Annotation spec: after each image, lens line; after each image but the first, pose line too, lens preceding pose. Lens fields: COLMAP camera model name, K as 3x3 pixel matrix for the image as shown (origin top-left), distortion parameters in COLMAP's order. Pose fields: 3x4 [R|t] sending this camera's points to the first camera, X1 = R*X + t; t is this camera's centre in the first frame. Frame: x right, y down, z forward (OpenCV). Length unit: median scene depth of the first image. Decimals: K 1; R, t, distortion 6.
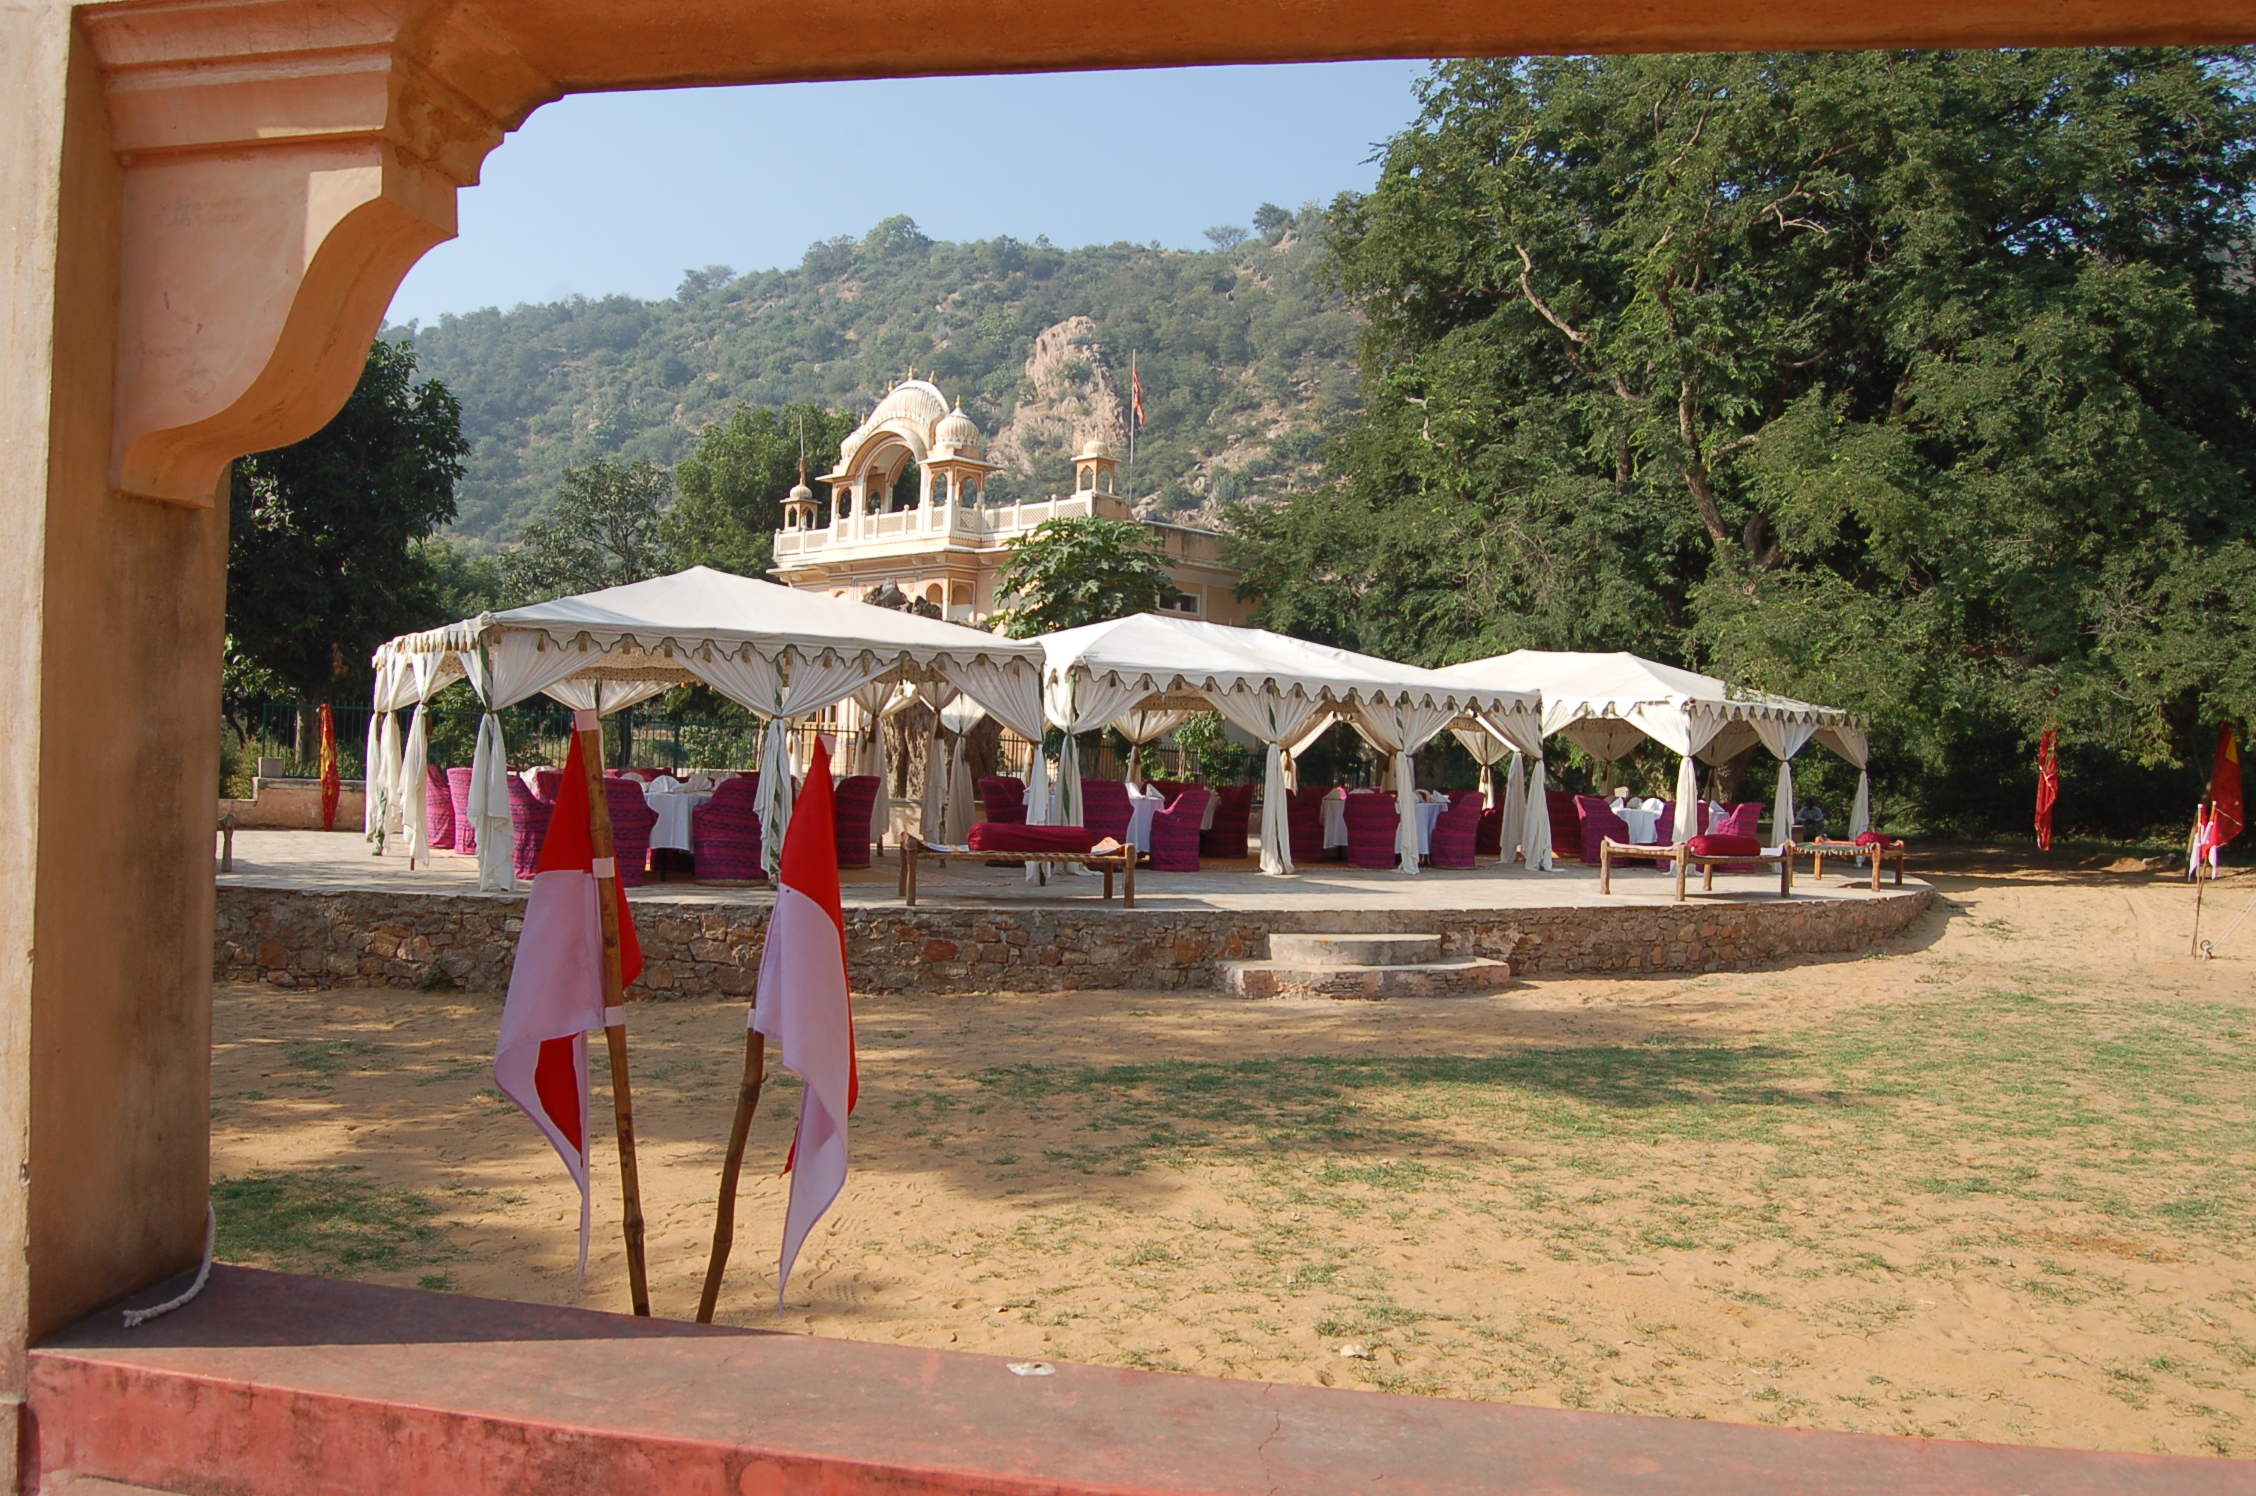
lens RADIAL K [[1769.3, 0, 1116.0], [0, 1769.3, 787.2], [0, 0, 1]] dist [-0.096746, 0.037980]
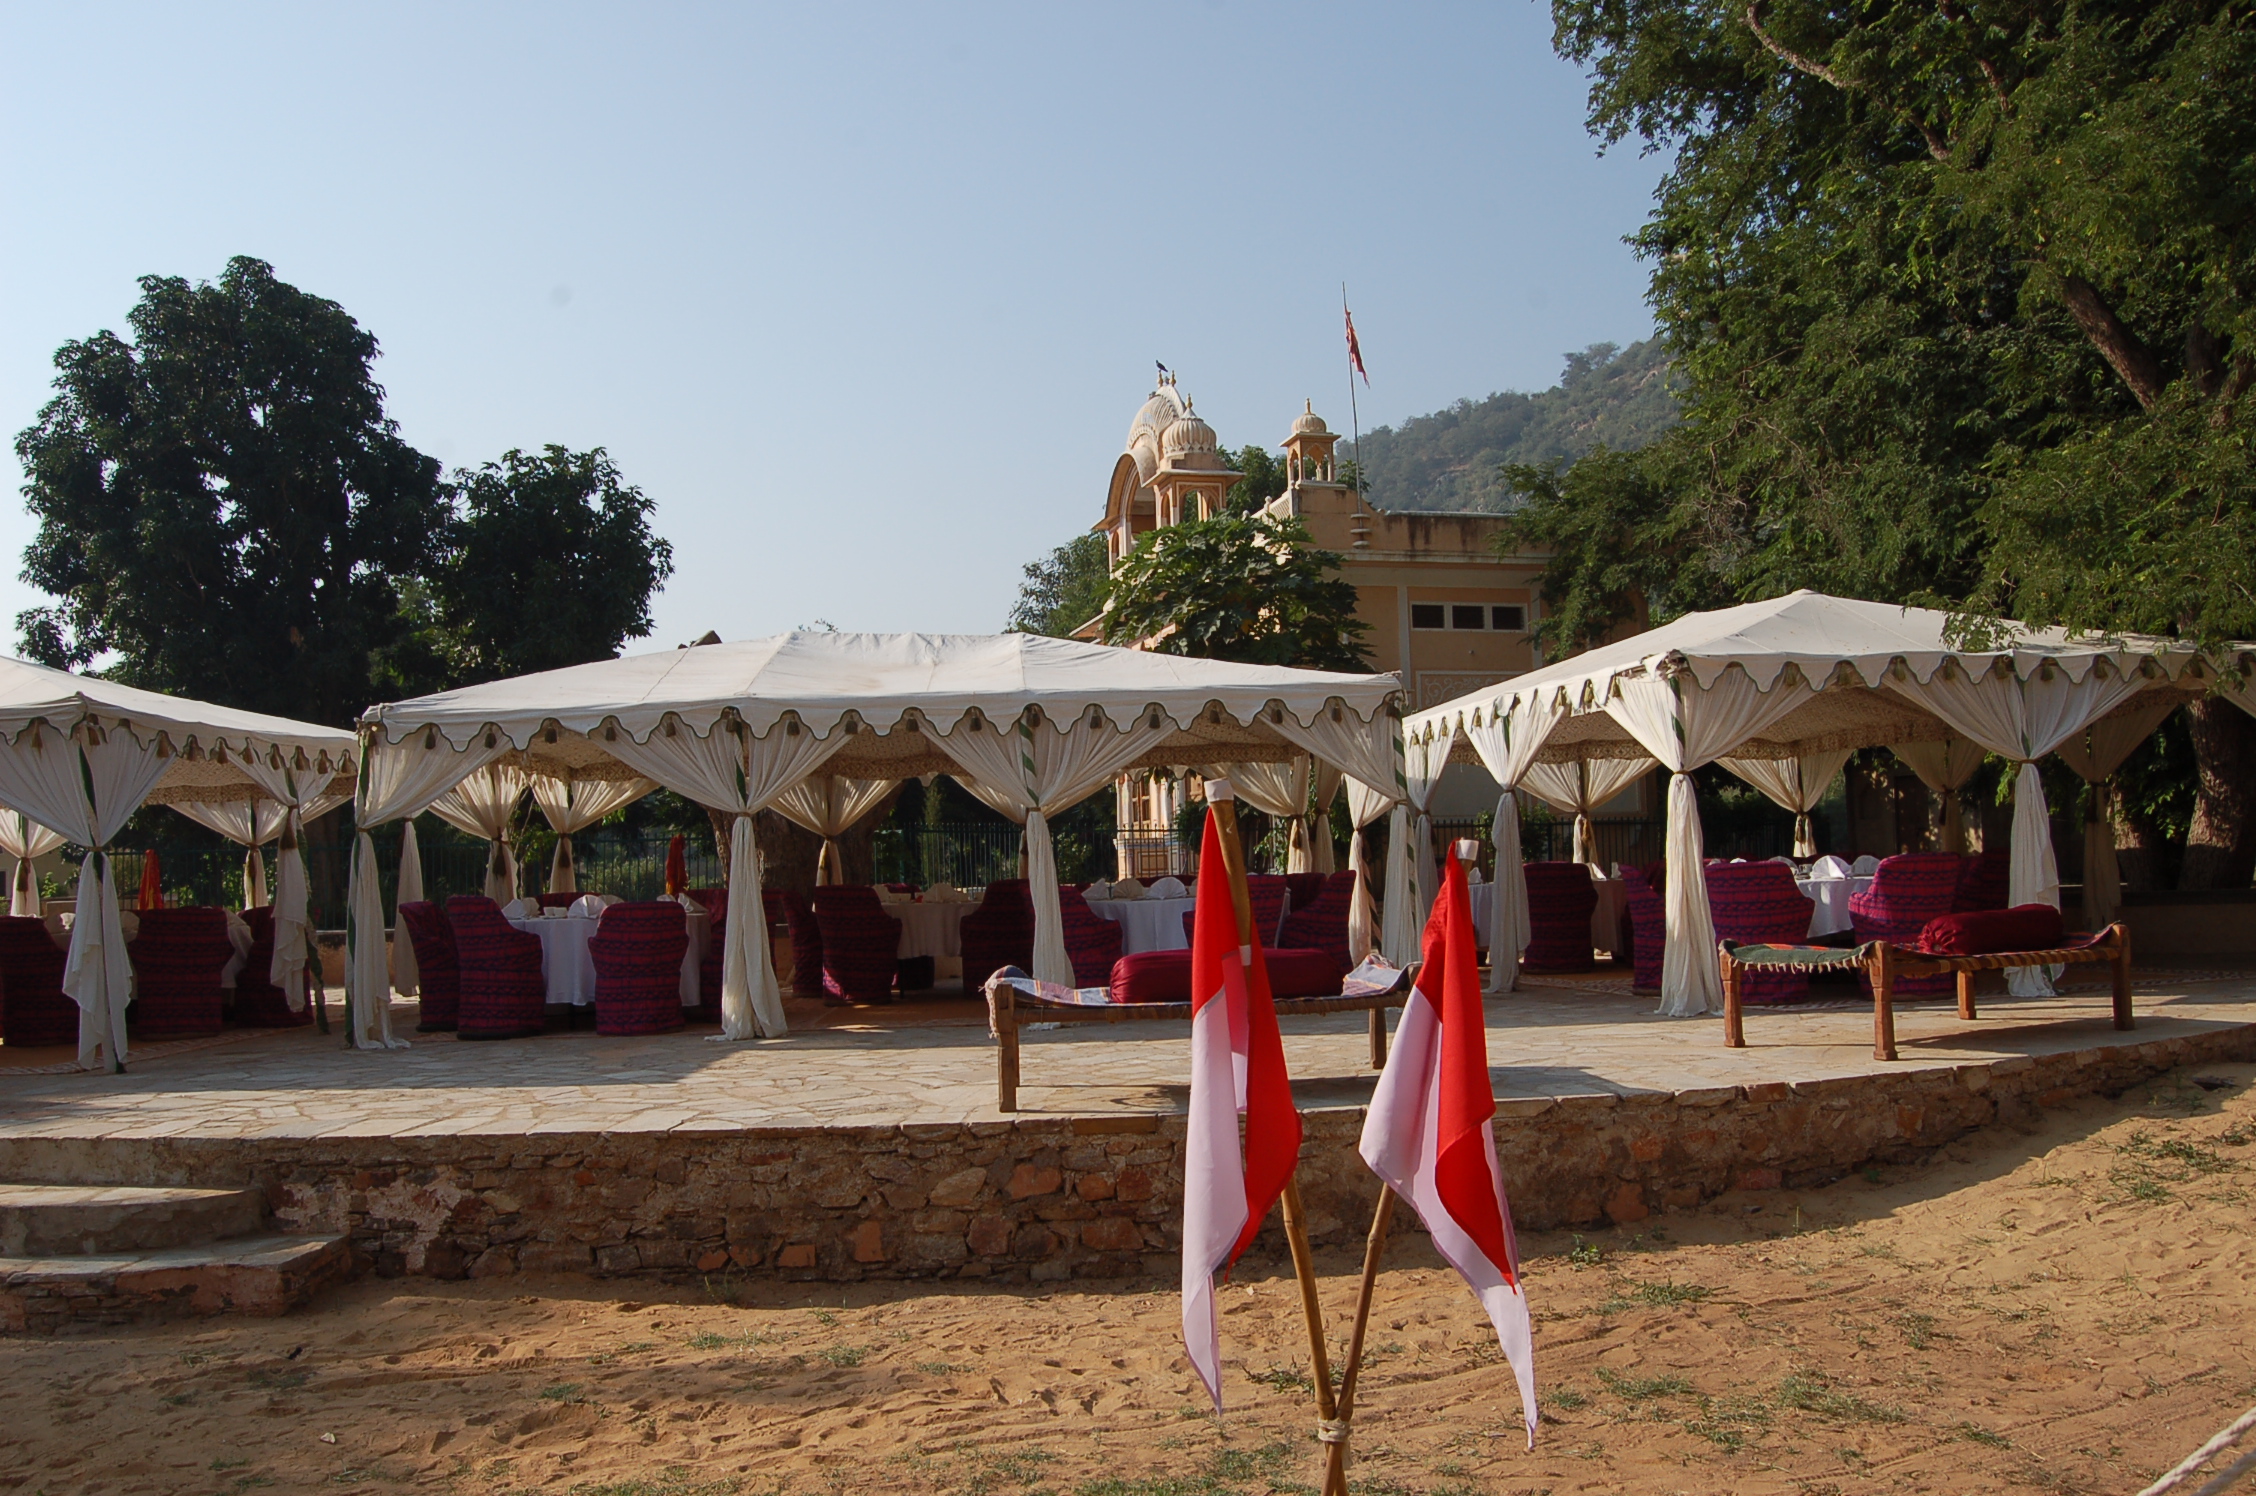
lens RADIAL K [[1806.9, 0, 1108.0], [0, 1806.9, 798.5], [0, 0, 1]] dist [-0.095774, 0.044679]
pose [[0.849941, -0.082549, -0.520372, 0.328115], [0.055351, 0.996174, -0.067622, 0.010871], [0.523963, 0.028672, 0.851258, 0.355133]]
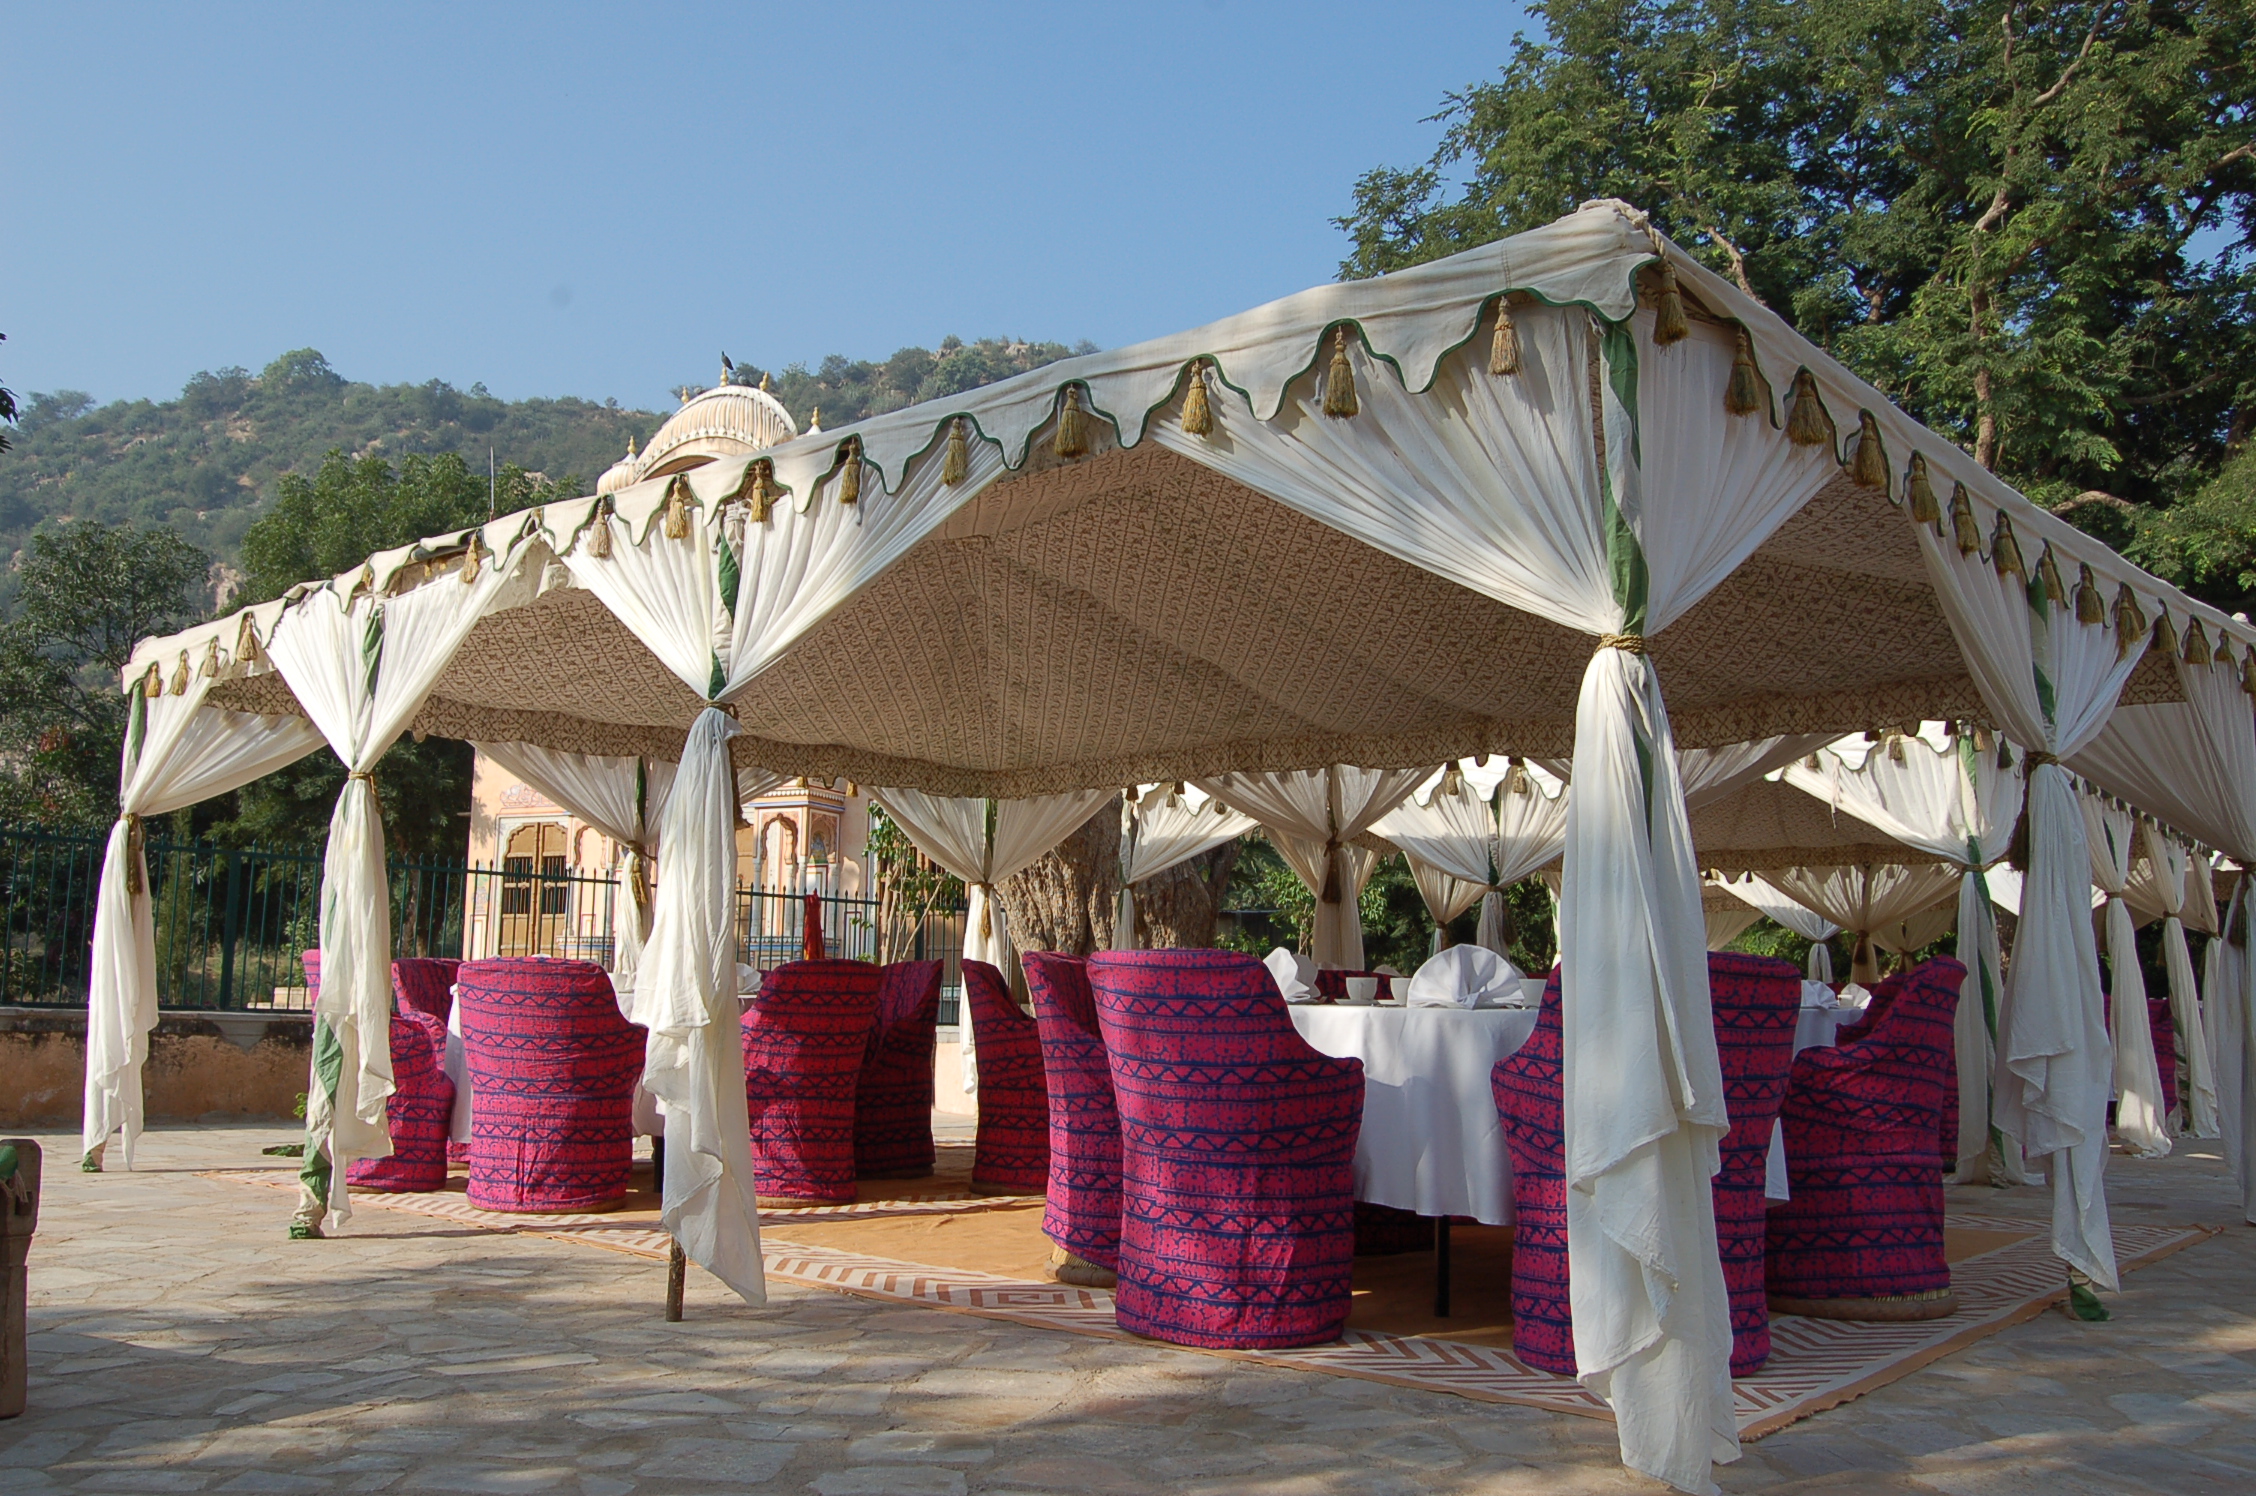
lens RADIAL K [[1908.4, 0, 1112.9], [0, 1908.4, 785.4], [0, 0, 1]] dist [-0.085626, 0.026985]
pose [[0.952386, 0.017919, 0.304369, -0.228721], [0.018554, 0.993015, -0.116520, 0.000599], [-0.304331, 0.116619, 0.945401, 0.369929]]
